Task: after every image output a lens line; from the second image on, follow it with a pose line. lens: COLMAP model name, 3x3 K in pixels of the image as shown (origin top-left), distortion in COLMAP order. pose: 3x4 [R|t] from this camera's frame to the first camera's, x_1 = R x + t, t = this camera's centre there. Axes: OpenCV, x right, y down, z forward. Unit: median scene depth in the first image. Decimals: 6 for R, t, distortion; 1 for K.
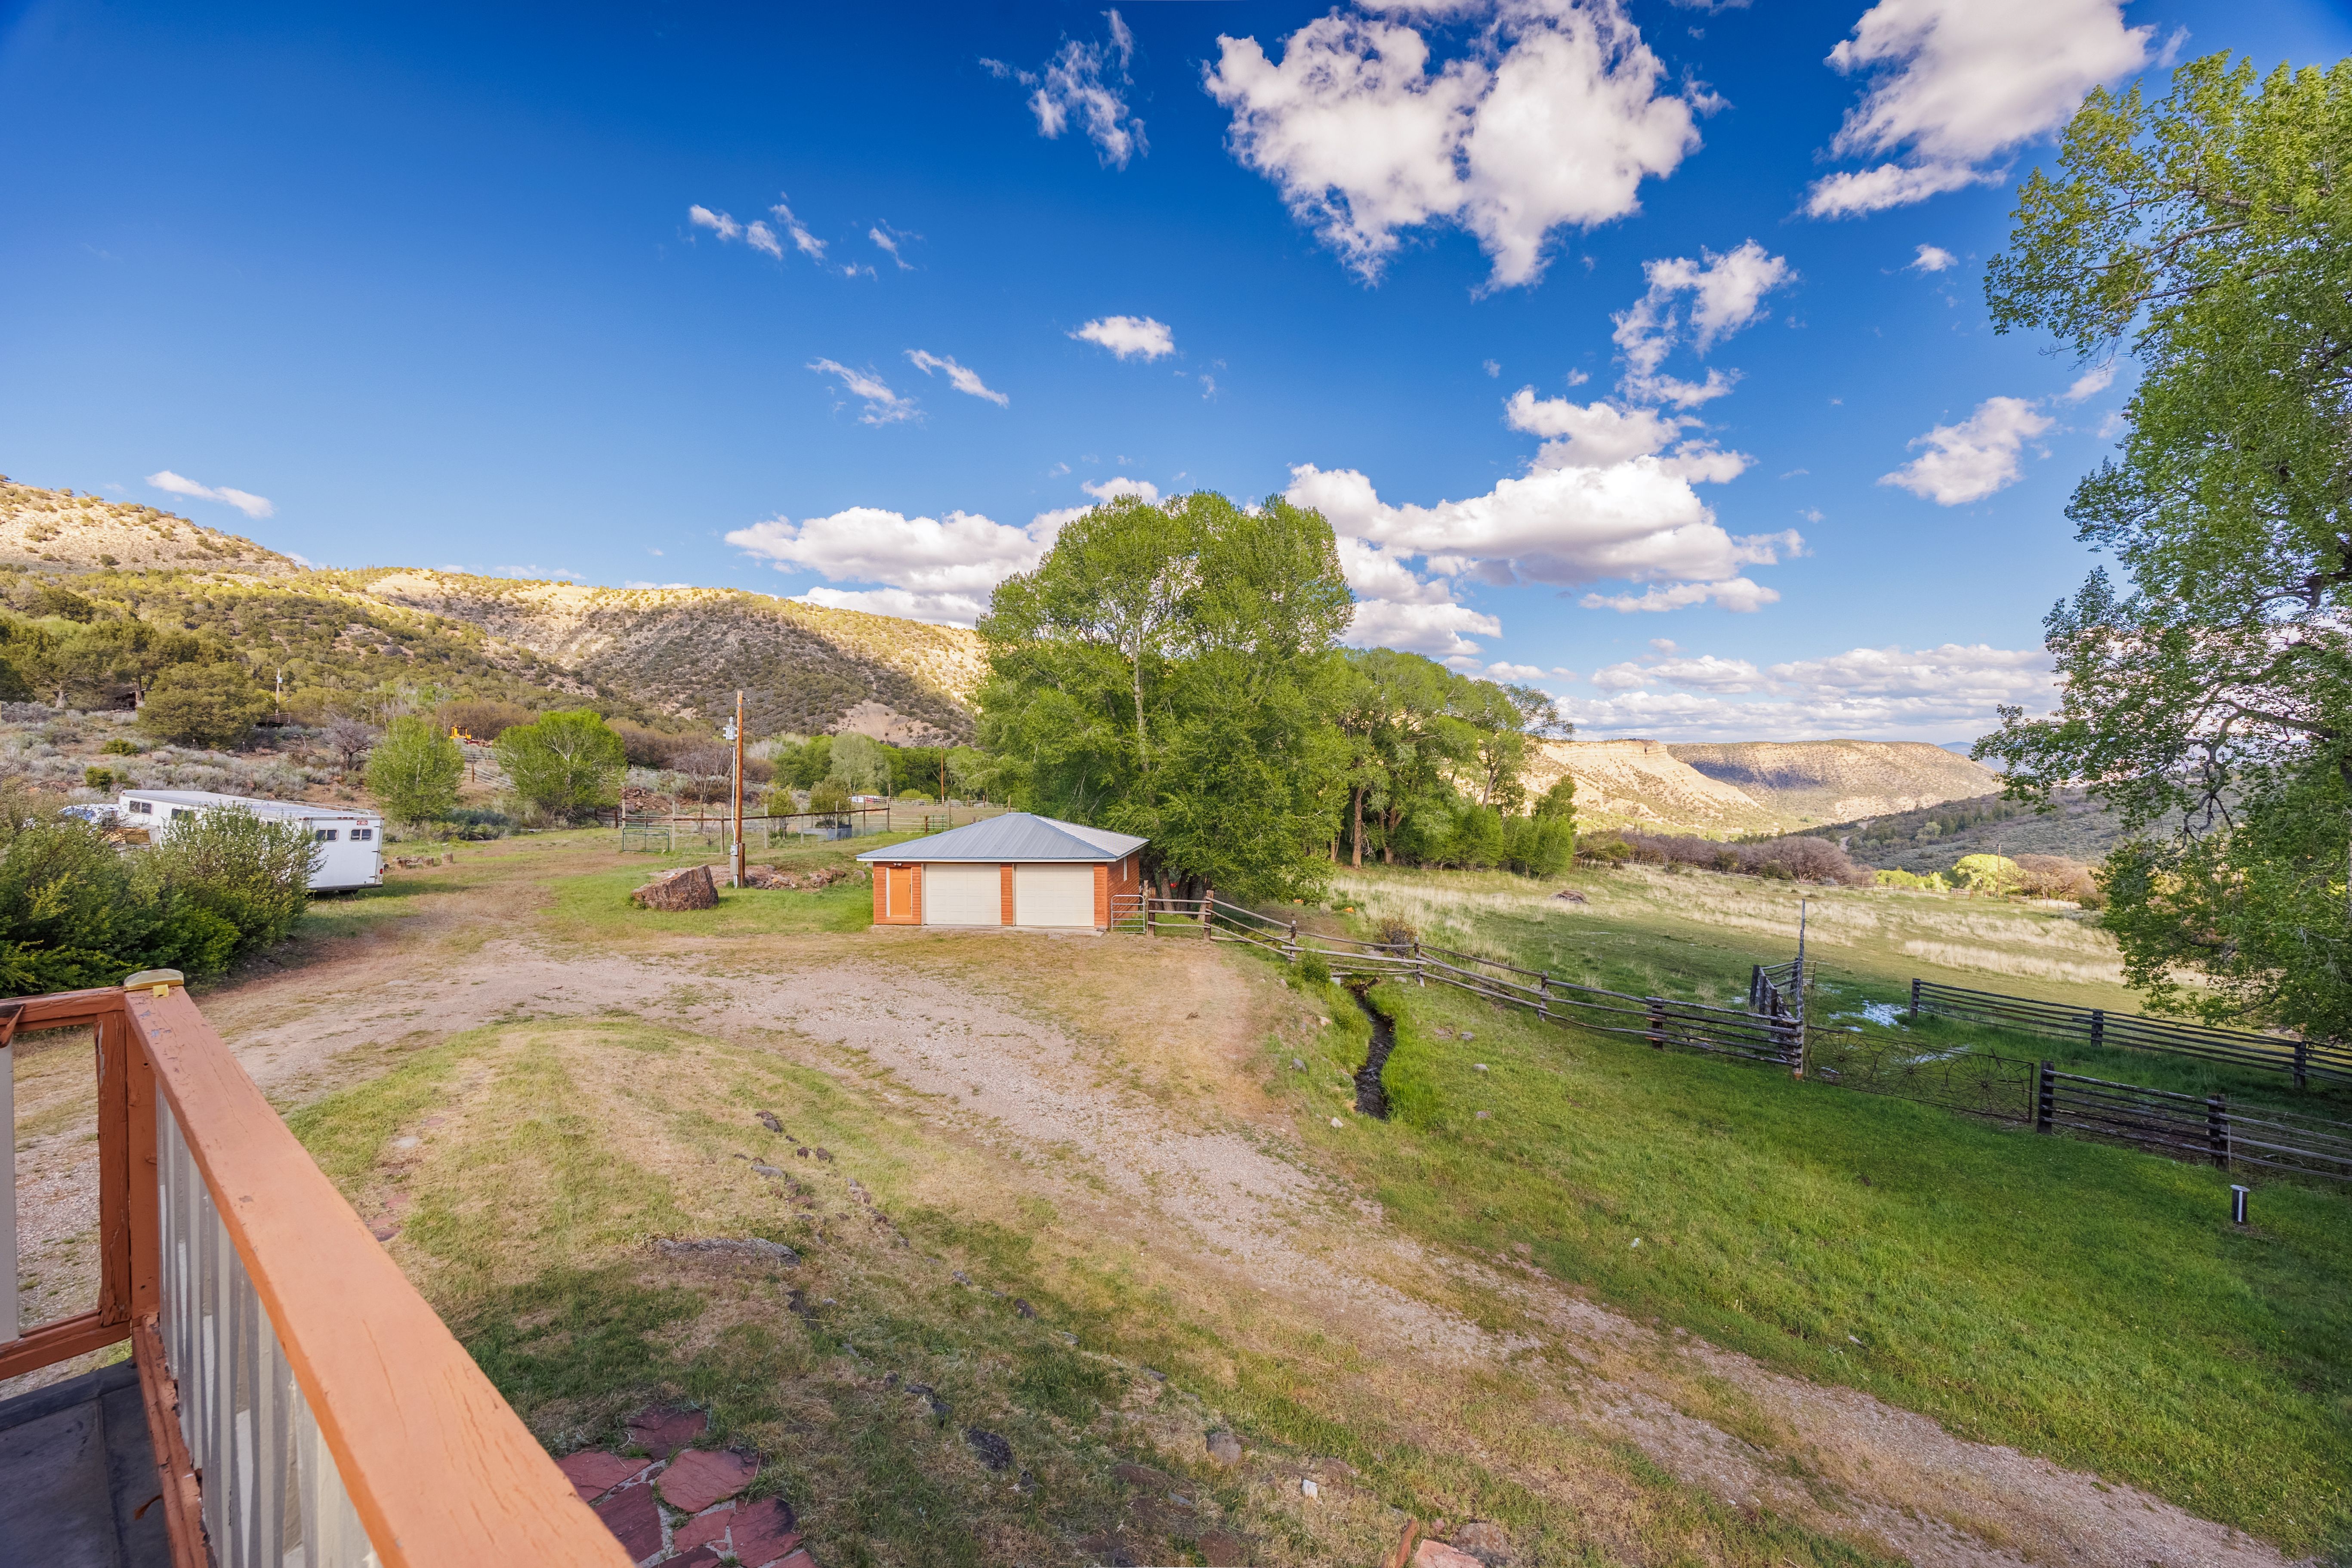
lens RADIAL K [[905.1, 0, 1176.0], [0, 905.1, 784.0], [0, 0, 1]] dist [0.005419, -0.000225]
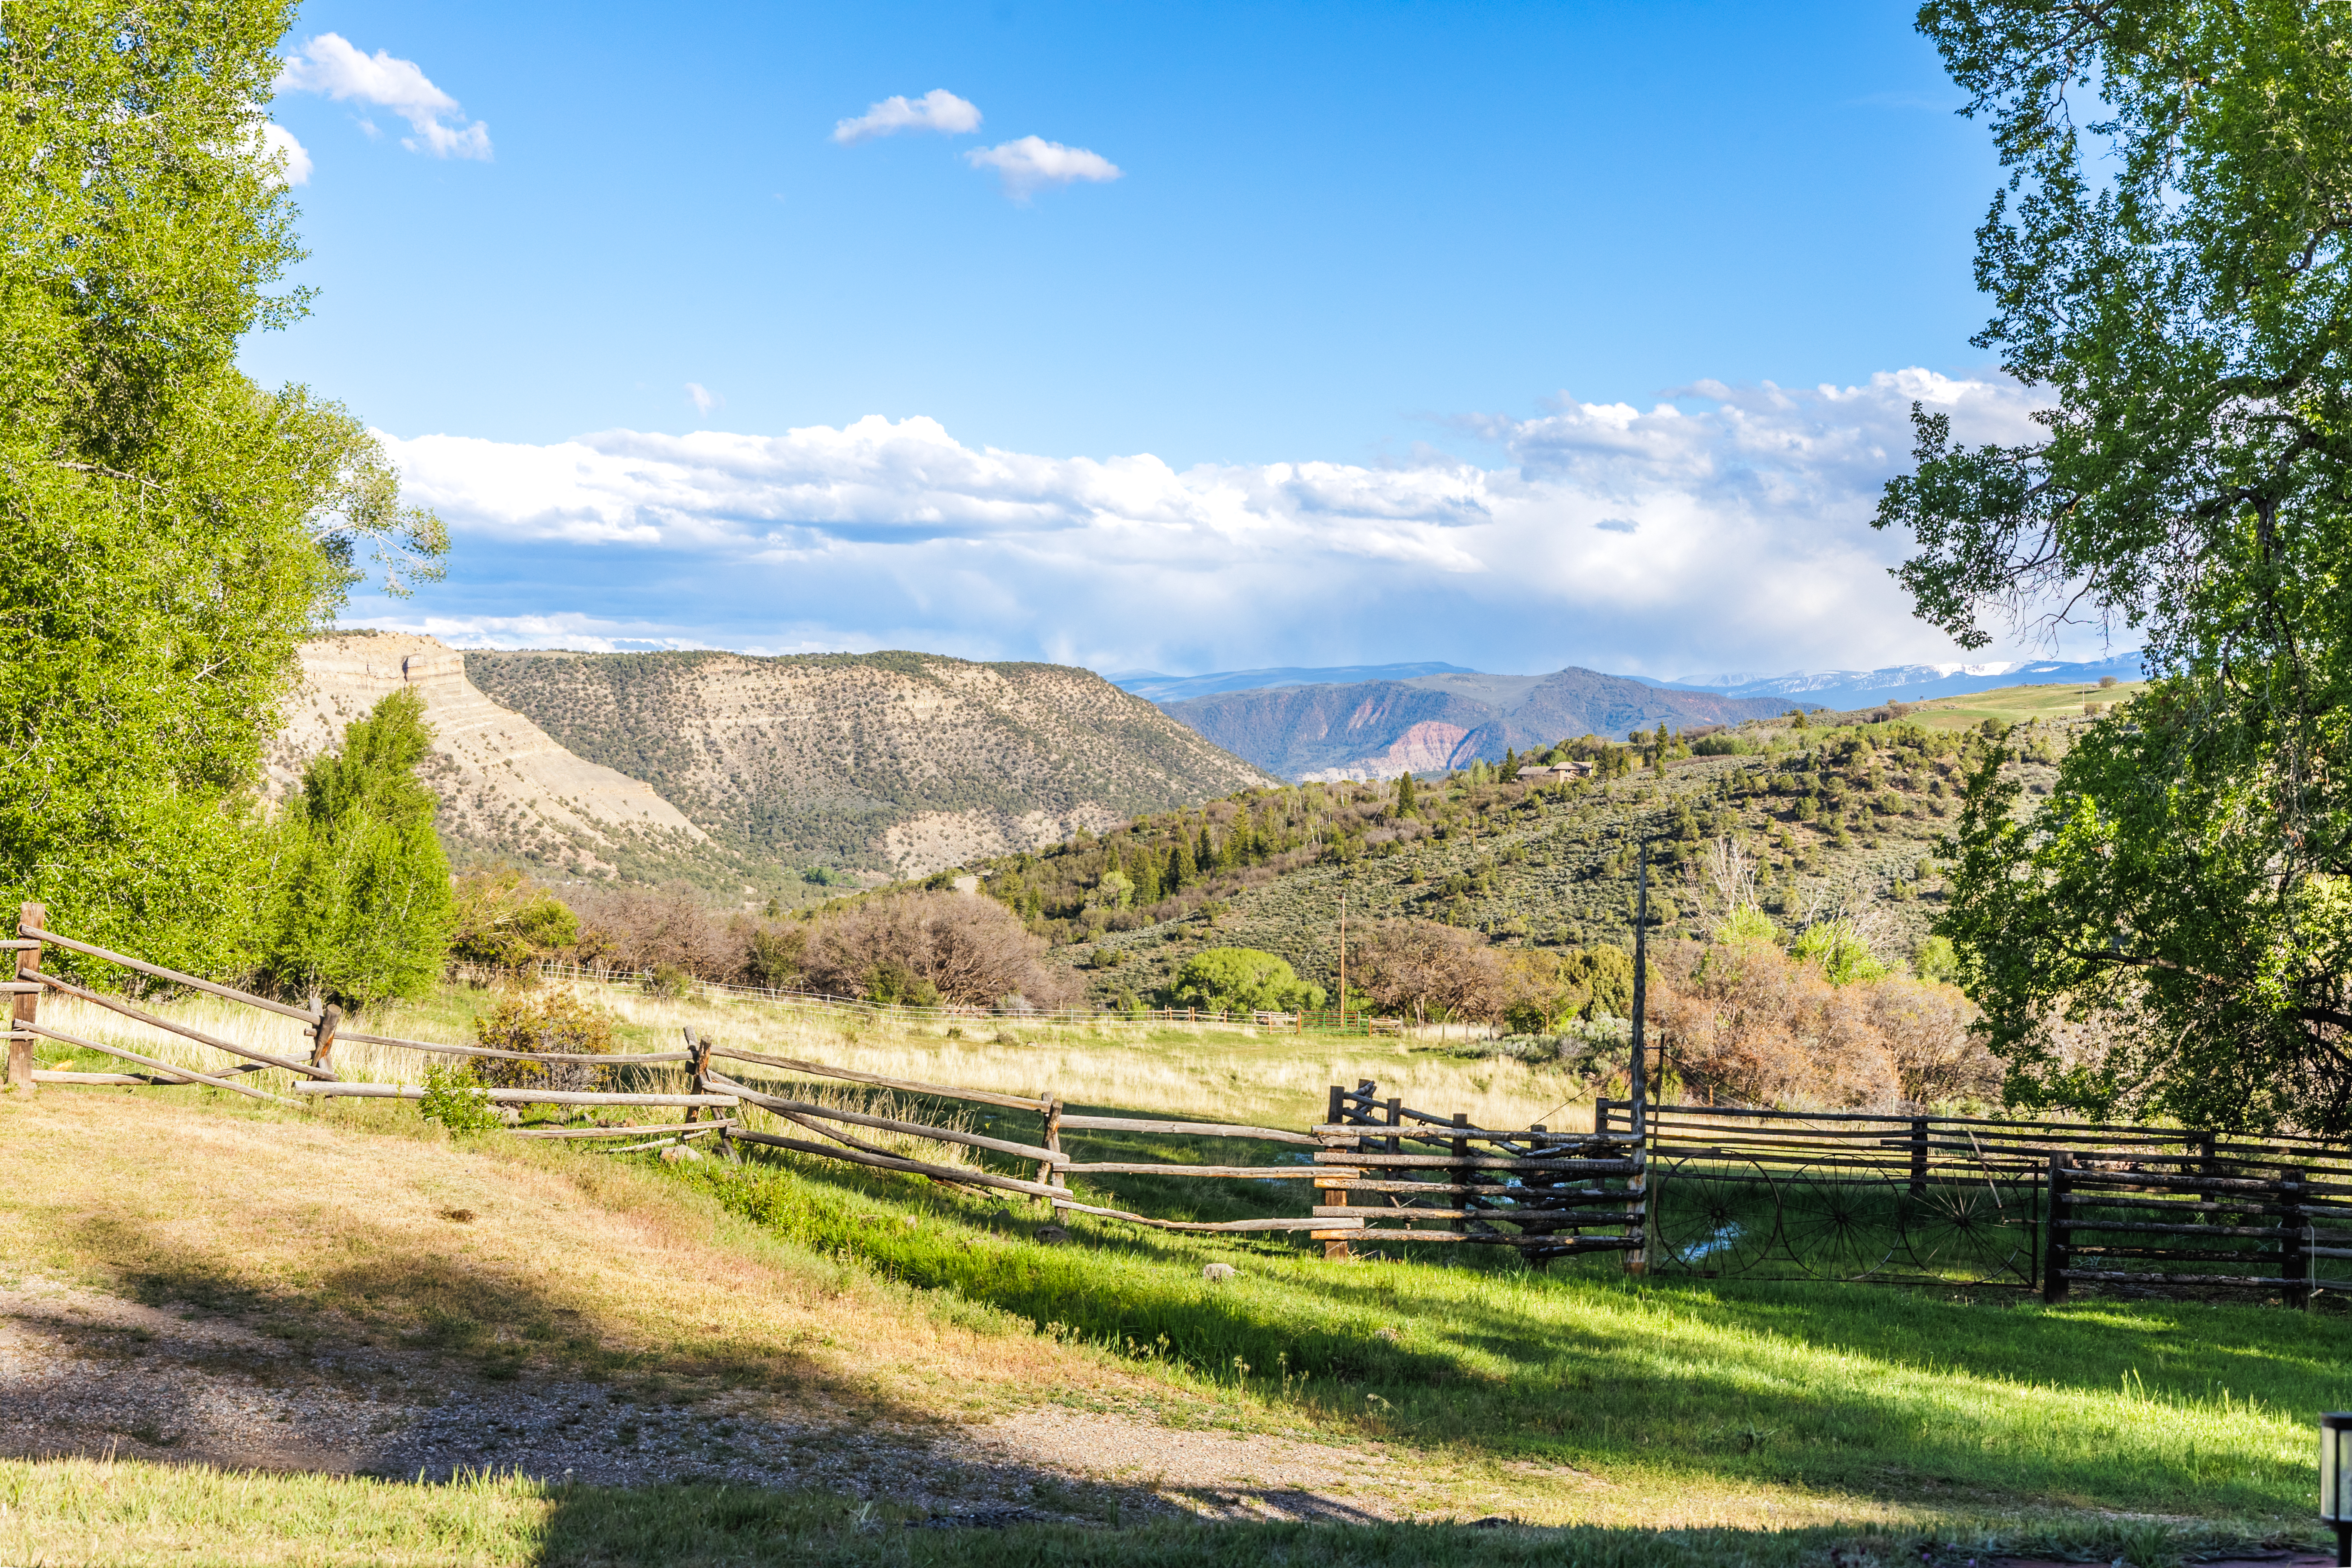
lens RADIAL K [[3130.8, 0, 1176.0], [0, 3130.8, 784.0], [0, 0, 1]] dist [0.020076, 0.057131]
pose [[0.750093, 0.001898, 0.661330, -0.112344], [-0.003830, 0.999992, 0.001474, 0.026692], [-0.661322, -0.003639, 0.750094, 0.018329]]
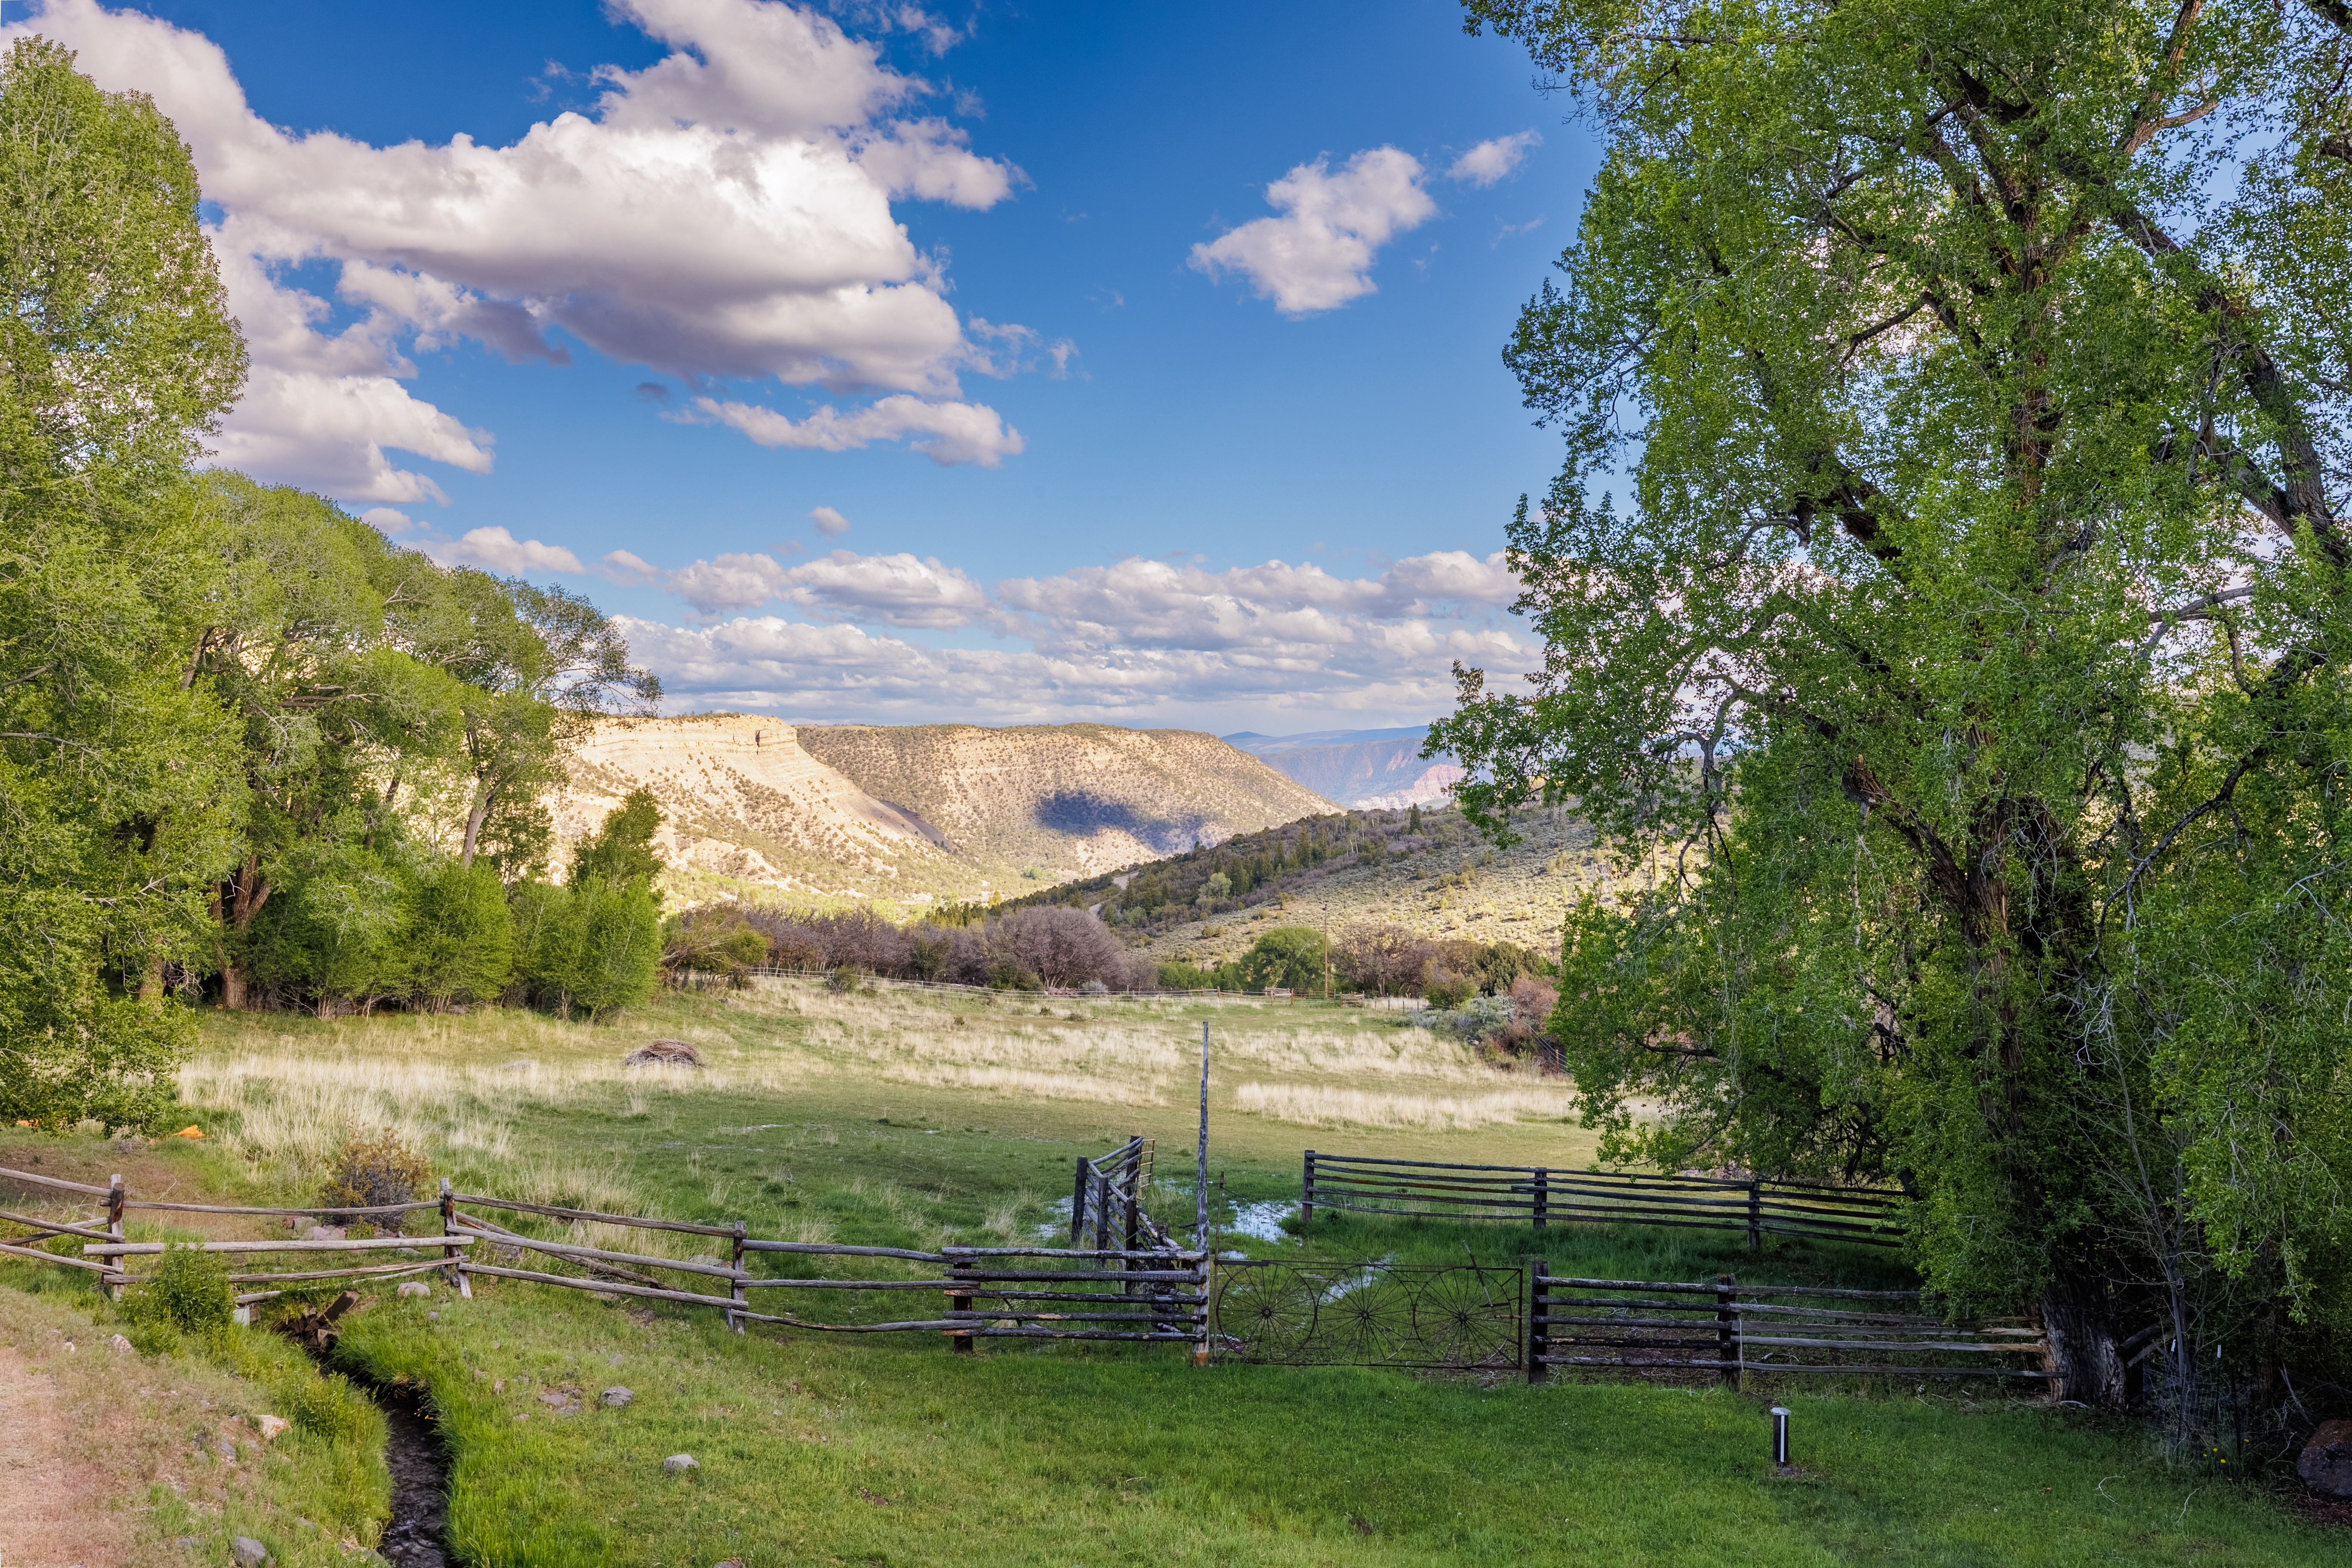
lens RADIAL K [[2088.4, 0, 1176.0], [0, 2088.4, 784.0], [0, 0, 1]] dist [-0.002177, 0.003916]
pose [[0.779748, 0.002279, 0.626090, -0.023208], [0.005514, 0.999930, -0.010506, 0.000239], [-0.626070, 0.011645, 0.779680, 0.016163]]
